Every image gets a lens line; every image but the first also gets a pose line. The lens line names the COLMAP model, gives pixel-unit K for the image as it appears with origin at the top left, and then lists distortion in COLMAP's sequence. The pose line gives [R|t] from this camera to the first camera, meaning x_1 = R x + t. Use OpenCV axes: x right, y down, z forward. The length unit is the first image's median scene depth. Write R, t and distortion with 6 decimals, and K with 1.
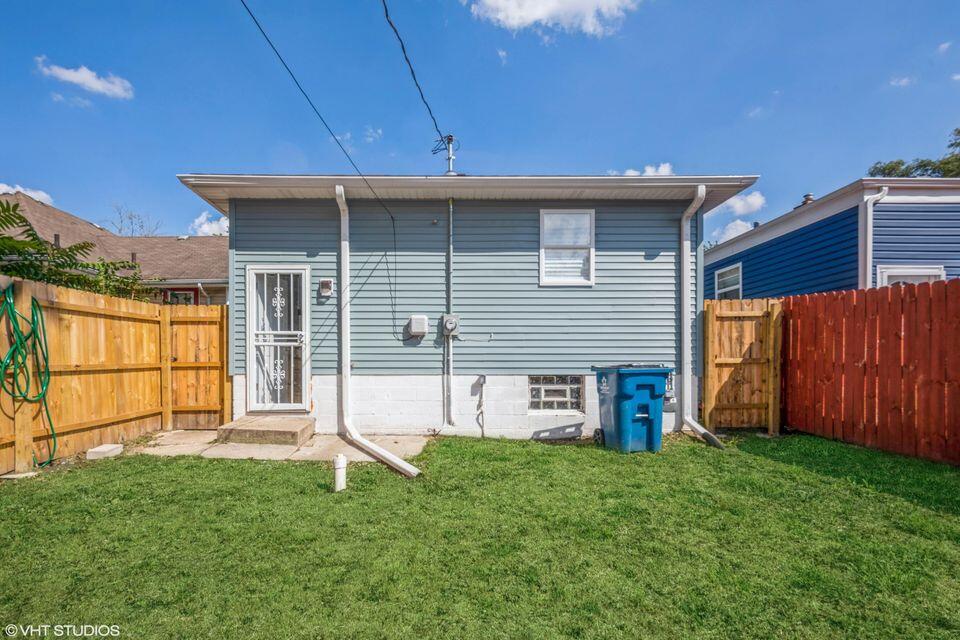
lens RADIAL K [[511.0, 0, 479.0], [0, 511.0, 381.9], [0, 0, 1]] dist [-0.001923, -0.000108]
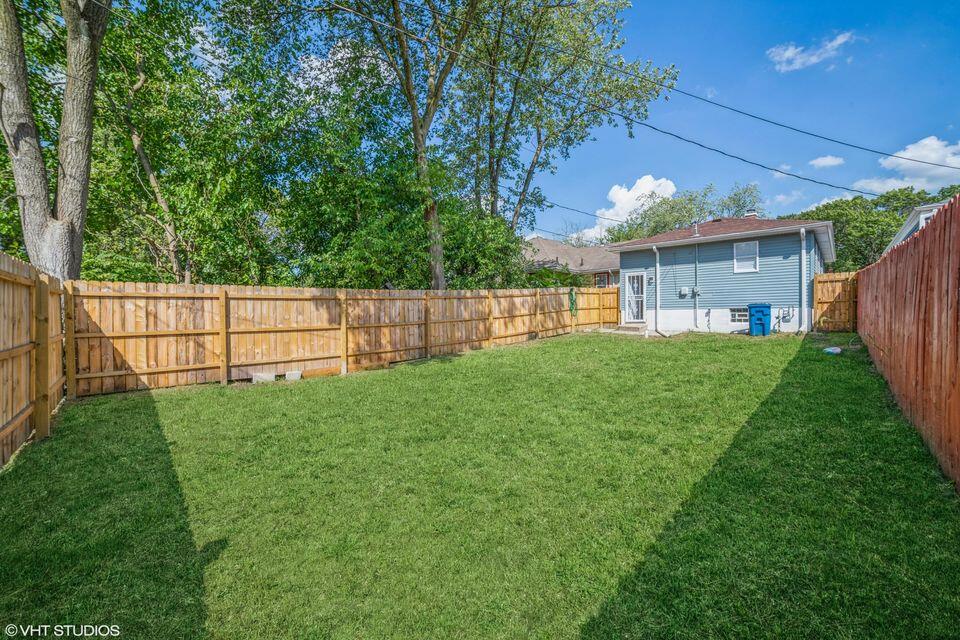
lens RADIAL K [[375.6, 0, 480.2], [0, 375.6, 309.9], [0, 0, 1]] dist [-0.067858, 0.032520]
pose [[0.674966, -0.013925, -0.737717, 0.599770], [-0.010999, 0.999521, -0.028930, 0.059097], [0.737767, 0.027641, 0.674490, -1.137163]]
